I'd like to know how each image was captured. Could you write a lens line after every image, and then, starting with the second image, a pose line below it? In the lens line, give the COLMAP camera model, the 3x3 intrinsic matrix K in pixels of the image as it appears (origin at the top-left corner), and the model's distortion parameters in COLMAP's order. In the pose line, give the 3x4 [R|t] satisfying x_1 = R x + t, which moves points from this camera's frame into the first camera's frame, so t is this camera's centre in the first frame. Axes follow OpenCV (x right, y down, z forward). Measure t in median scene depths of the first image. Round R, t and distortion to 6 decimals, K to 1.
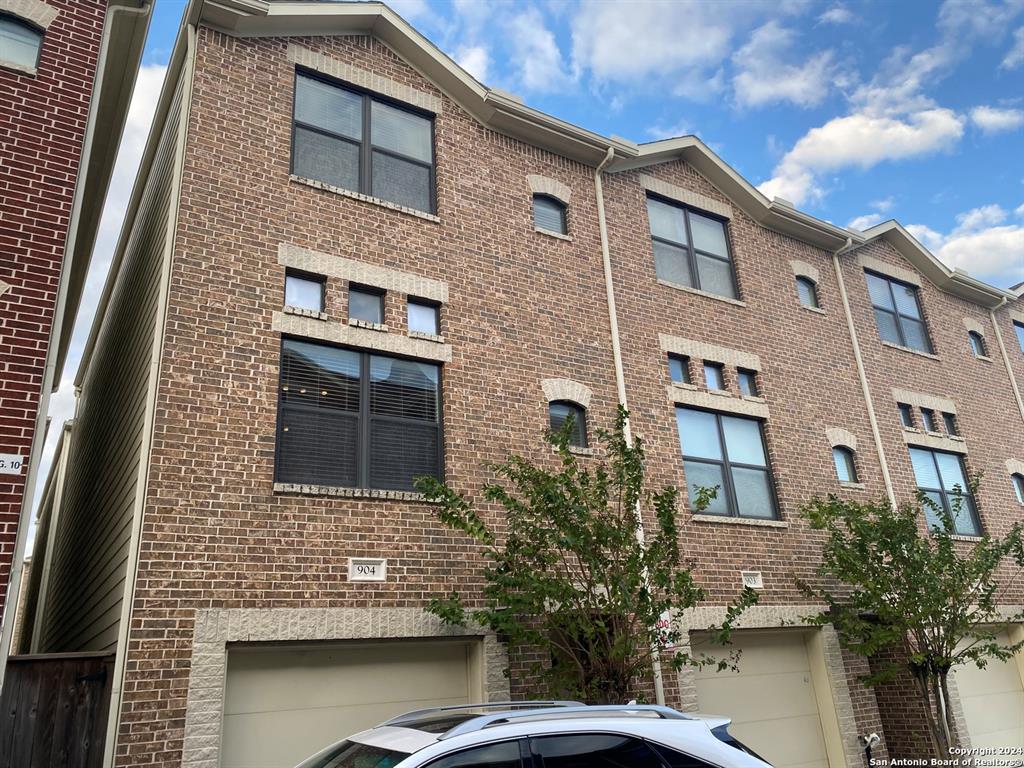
lens RADIAL K [[771.1, 0, 512.0], [0, 771.1, 384.0], [0, 0, 1]] dist [0.037867, -0.056626]
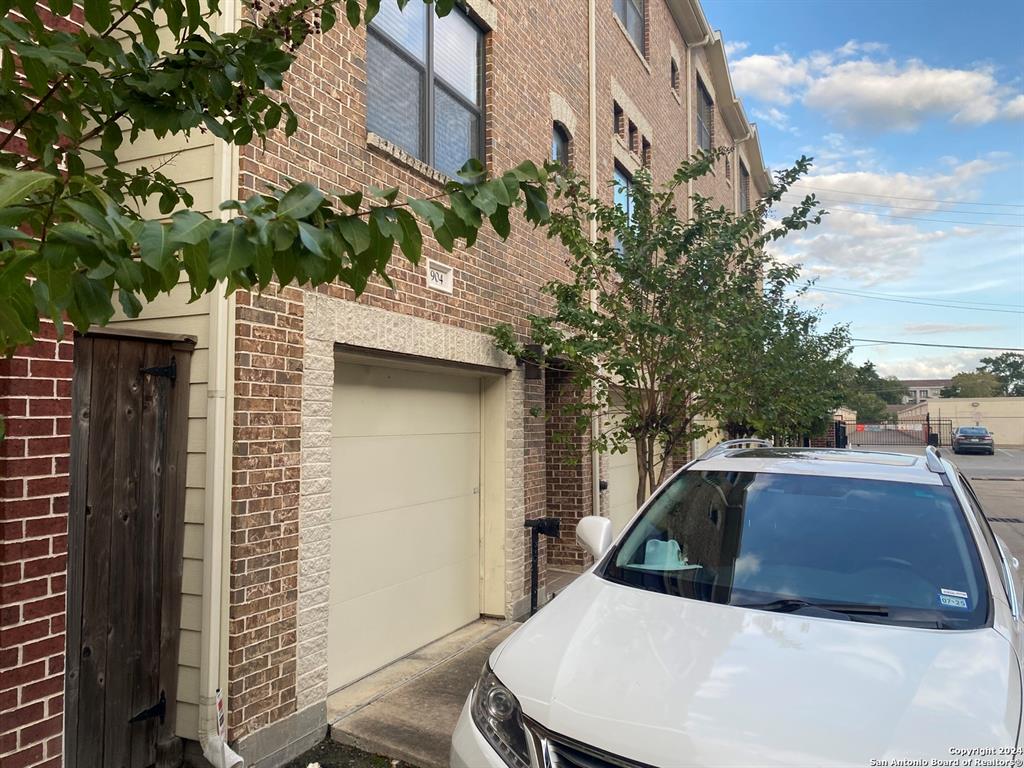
lens RADIAL K [[771.1, 0, 512.0], [0, 771.1, 384.0], [0, 0, 1]] dist [0.037867, -0.056626]
pose [[0.834706, 0.090504, 0.543208, -0.639451], [-0.246692, 0.943347, 0.221901, 0.178389], [-0.492351, -0.319227, 0.809744, 0.349001]]
